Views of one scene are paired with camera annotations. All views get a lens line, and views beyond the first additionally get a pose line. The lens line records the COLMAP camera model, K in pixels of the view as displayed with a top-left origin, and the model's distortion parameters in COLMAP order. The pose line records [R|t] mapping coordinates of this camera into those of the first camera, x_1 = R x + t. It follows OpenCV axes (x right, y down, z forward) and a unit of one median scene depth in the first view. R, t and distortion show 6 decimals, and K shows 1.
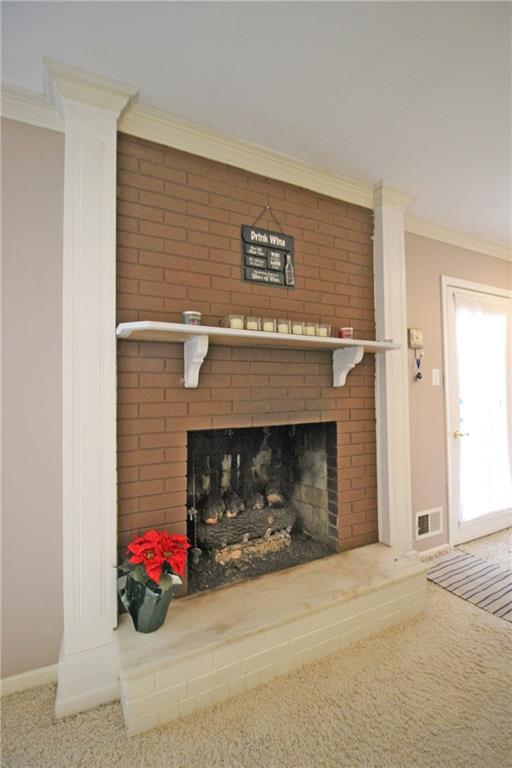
lens RADIAL K [[360.9, 0, 256.0], [0, 360.9, 384.0], [0, 0, 1]] dist [-0.013242, -0.001215]
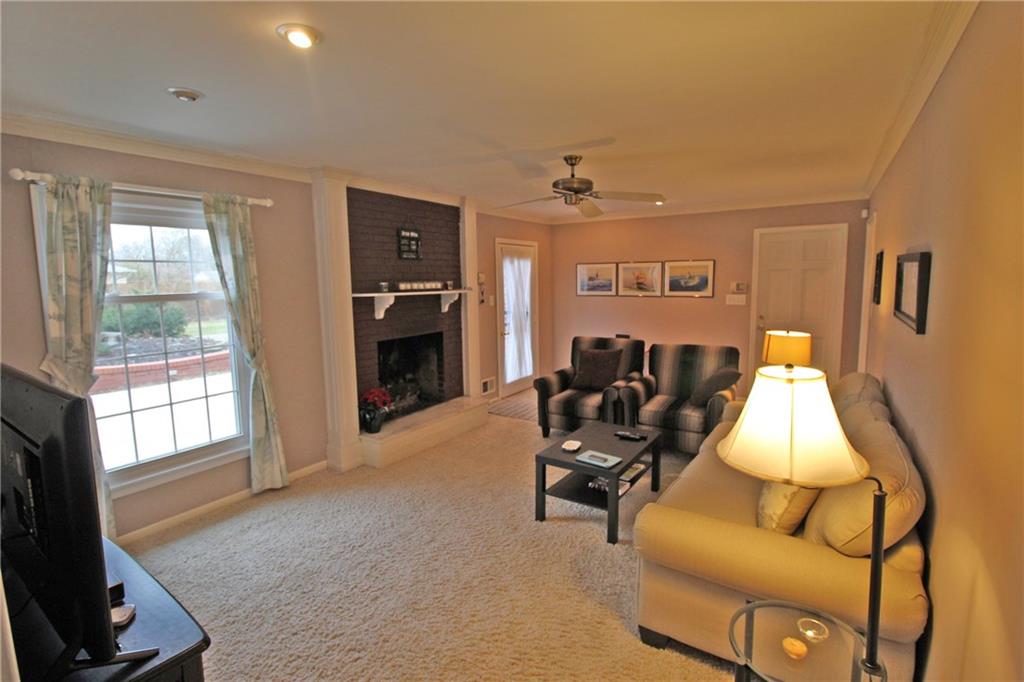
lens RADIAL K [[481.1, 0, 514.8], [0, 481.1, 333.4], [0, 0, 1]] dist [-0.013242, -0.001215]
pose [[0.869188, -0.056962, 0.491189, -0.661392], [-0.010243, 0.991056, 0.133056, -0.214970], [-0.494375, -0.120682, 0.860831, -1.283113]]
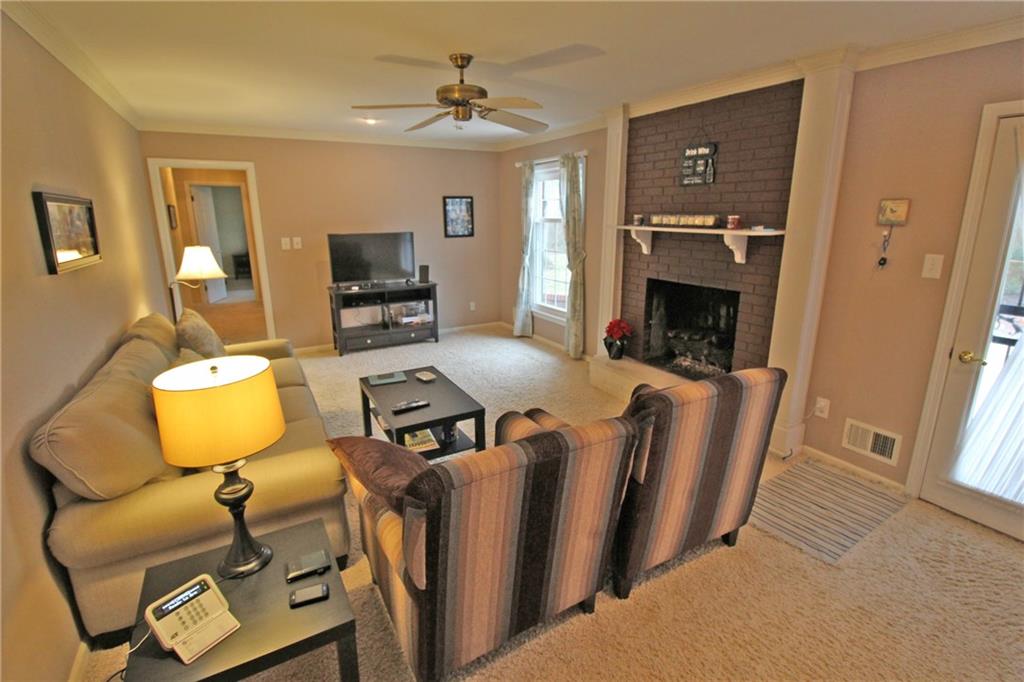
lens RADIAL K [[481.1, 0, 514.8], [0, 481.1, 333.4], [0, 0, 1]] dist [-0.013242, -0.001215]
pose [[0.036546, 0.257600, -0.965560, 1.818154], [0.032034, 0.965407, 0.258771, -0.206253], [0.998818, -0.040388, 0.027030, 0.198122]]
